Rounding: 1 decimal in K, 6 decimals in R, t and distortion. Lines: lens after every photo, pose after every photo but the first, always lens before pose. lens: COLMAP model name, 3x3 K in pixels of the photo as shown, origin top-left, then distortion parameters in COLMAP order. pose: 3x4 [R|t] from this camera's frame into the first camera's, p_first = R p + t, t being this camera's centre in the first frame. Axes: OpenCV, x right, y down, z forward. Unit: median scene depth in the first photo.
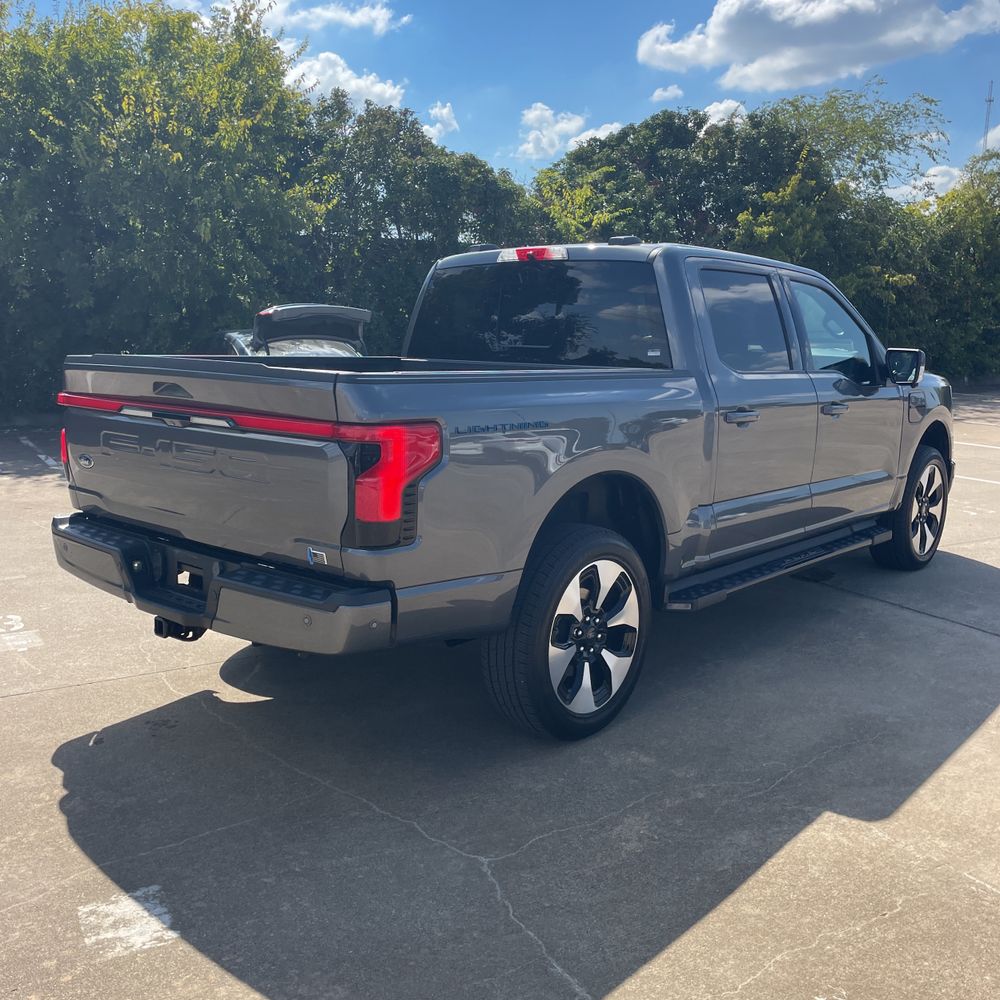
lens RADIAL K [[1005.2, 0, 538.3], [0, 1005.2, 498.8], [0, 0, 1]] dist [0.103035, -0.150748]
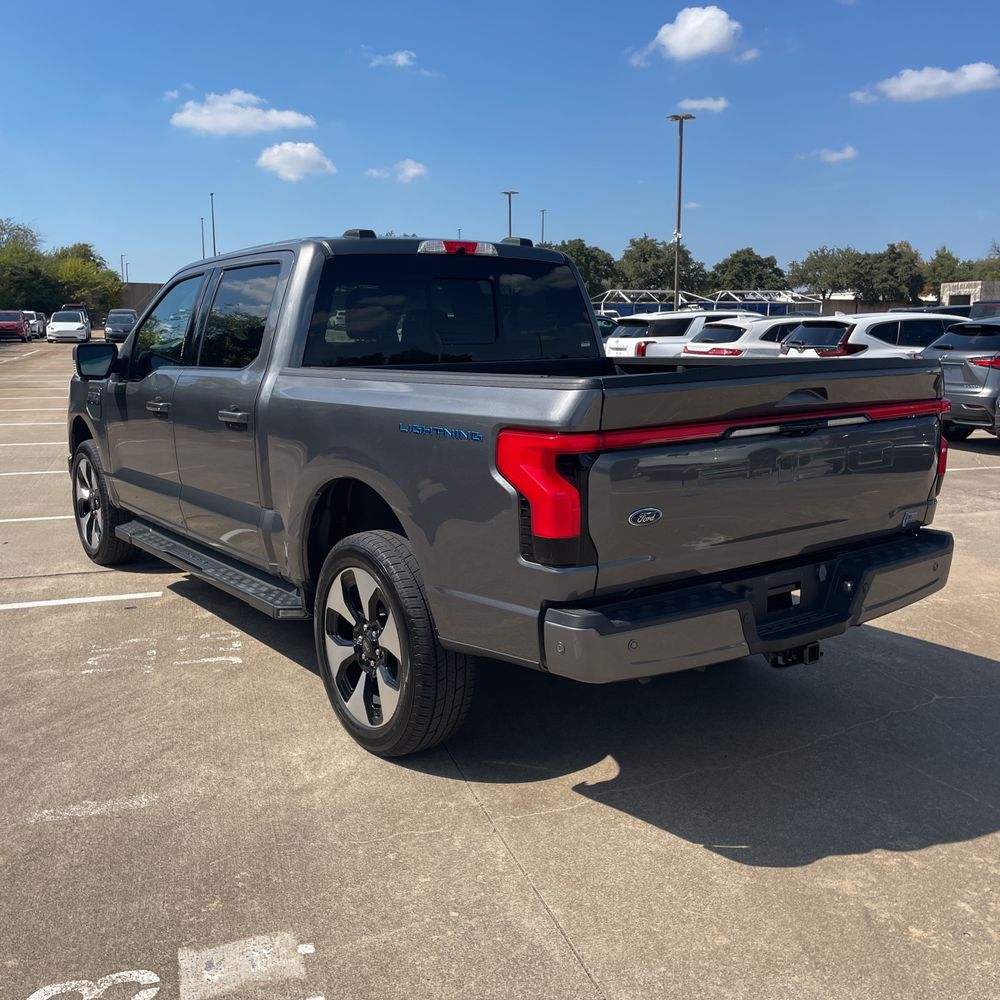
lens RADIAL K [[1000.3, 0, 500.3], [0, 1000.3, 506.4], [0, 0, 1]] dist [0.099281, -0.135740]
pose [[0.244128, -0.191232, 0.950701, -1.007259], [0.175665, 0.972865, 0.150582, -0.149725], [-0.953700, 0.130243, 0.271096, 0.781097]]
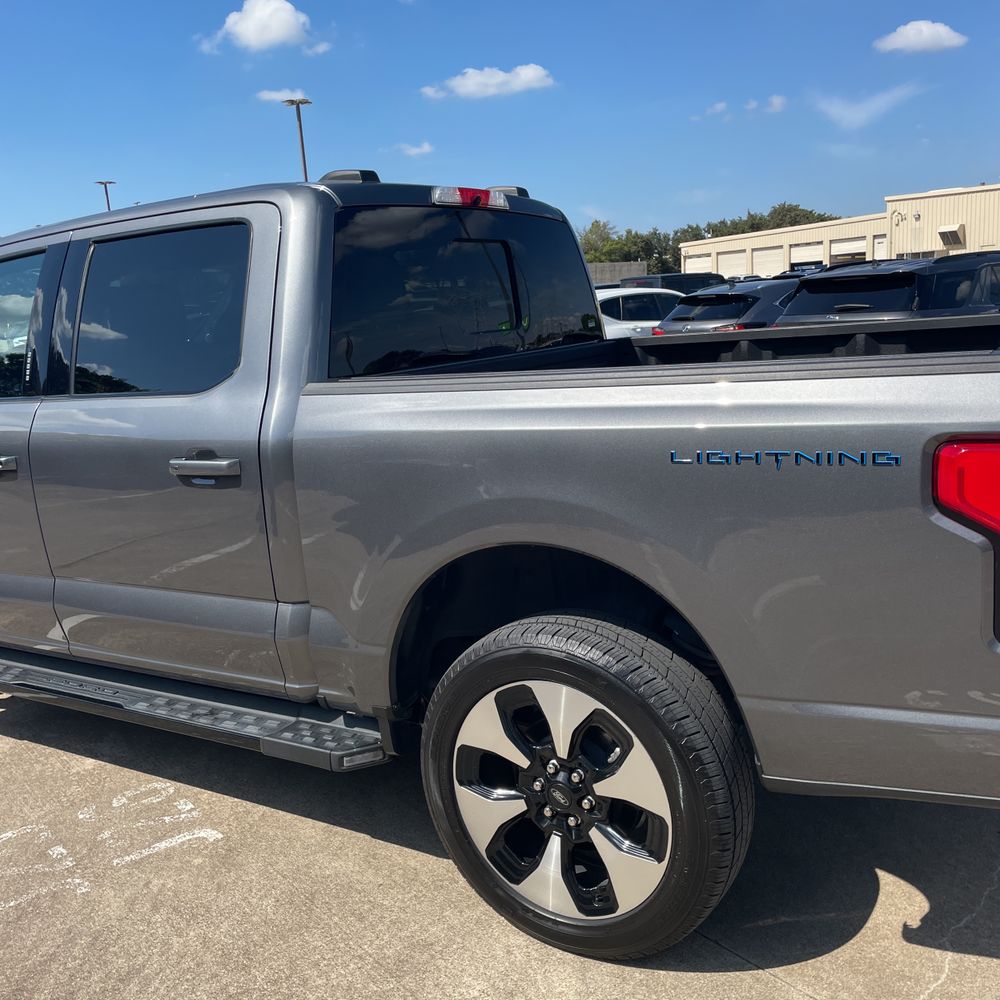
lens RADIAL K [[1000.3, 0, 500.3], [0, 1000.3, 506.4], [0, 0, 1]] dist [0.099281, -0.135740]
pose [[-0.133067, -0.204561, 0.969767, -0.760579], [0.228665, 0.945734, 0.230868, -0.209913], [-0.964368, 0.252473, -0.079070, 1.152732]]
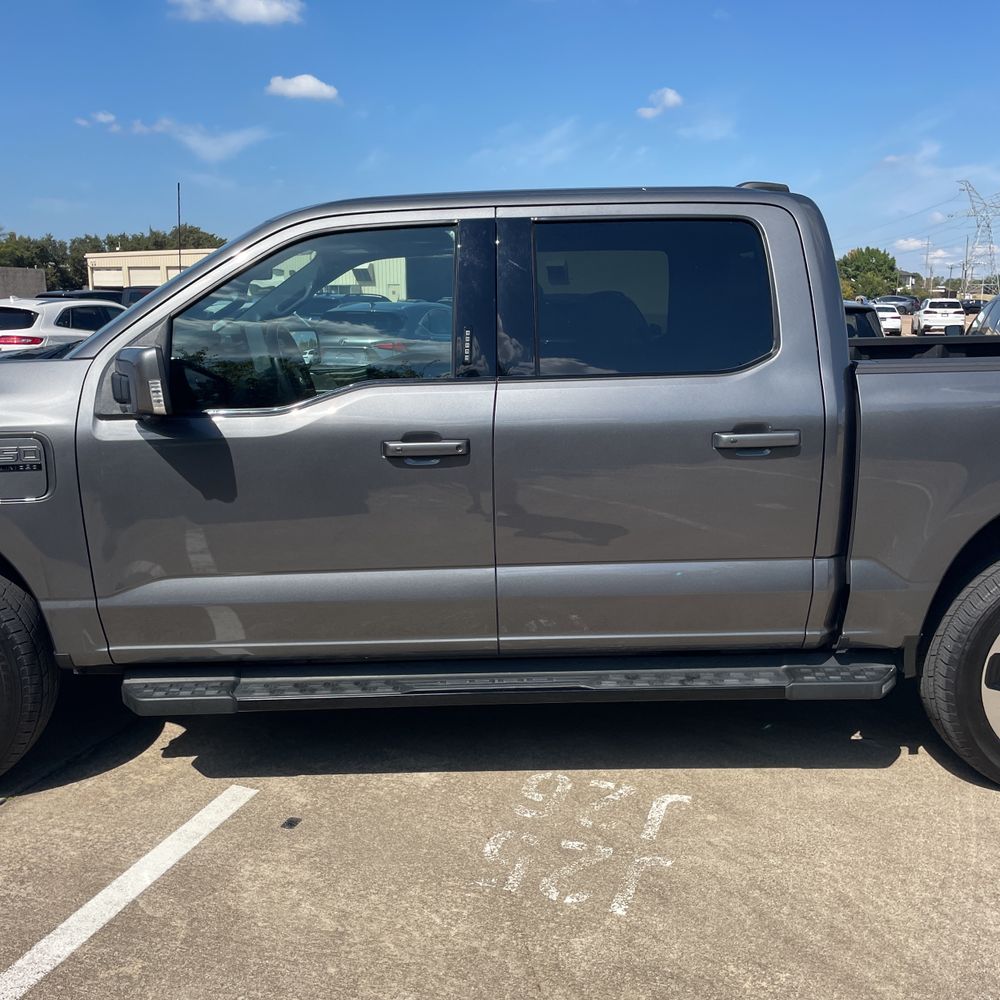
lens RADIAL K [[1000.3, 0, 500.3], [0, 1000.3, 506.4], [0, 0, 1]] dist [0.099281, -0.135740]
pose [[-0.654839, -0.163016, 0.737978, -0.524384], [0.120994, 0.941253, 0.315282, -0.318435], [-0.746020, 0.295750, -0.596645, 1.799499]]
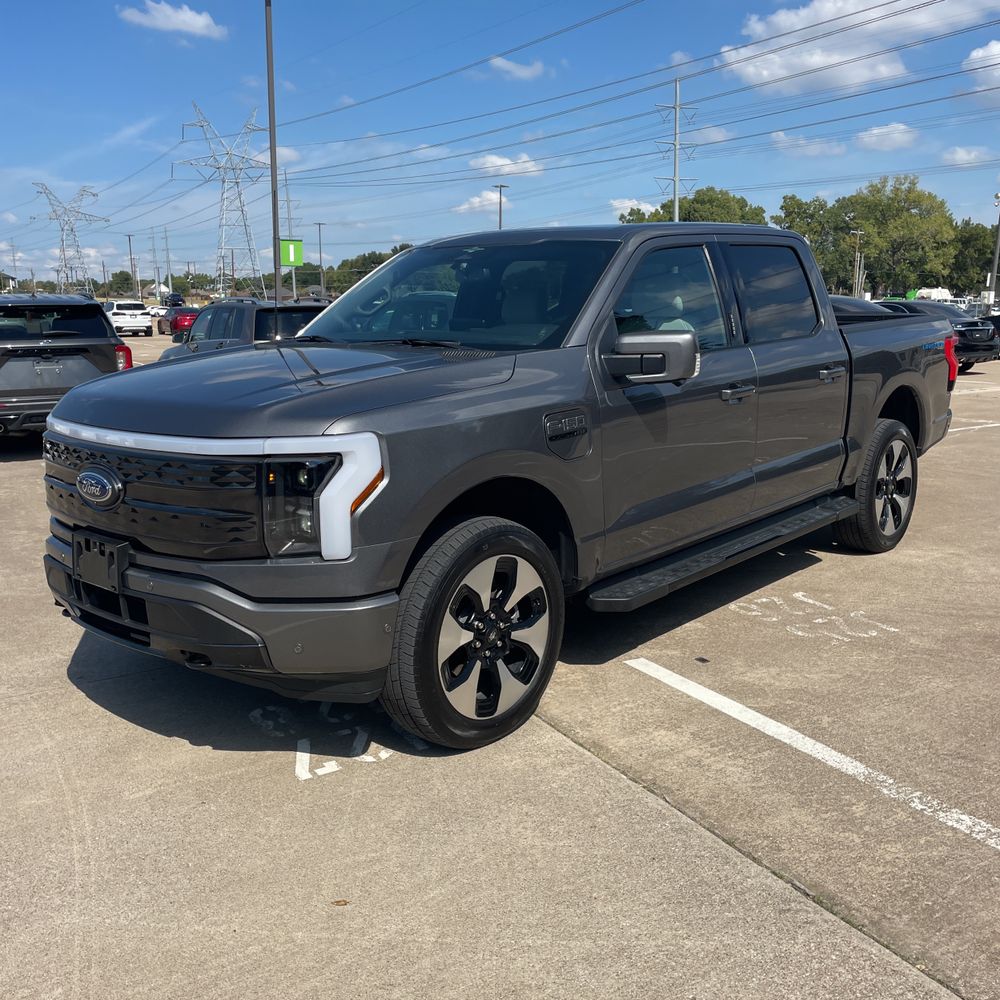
lens RADIAL K [[1000.3, 0, 500.3], [0, 1000.3, 506.4], [0, 0, 1]] dist [0.099281, -0.135740]
pose [[-0.999614, -0.006650, 0.026967, 0.202072], [0.003705, 0.930309, 0.366759, -0.417706], [-0.027527, 0.366717, -0.929925, 2.417078]]
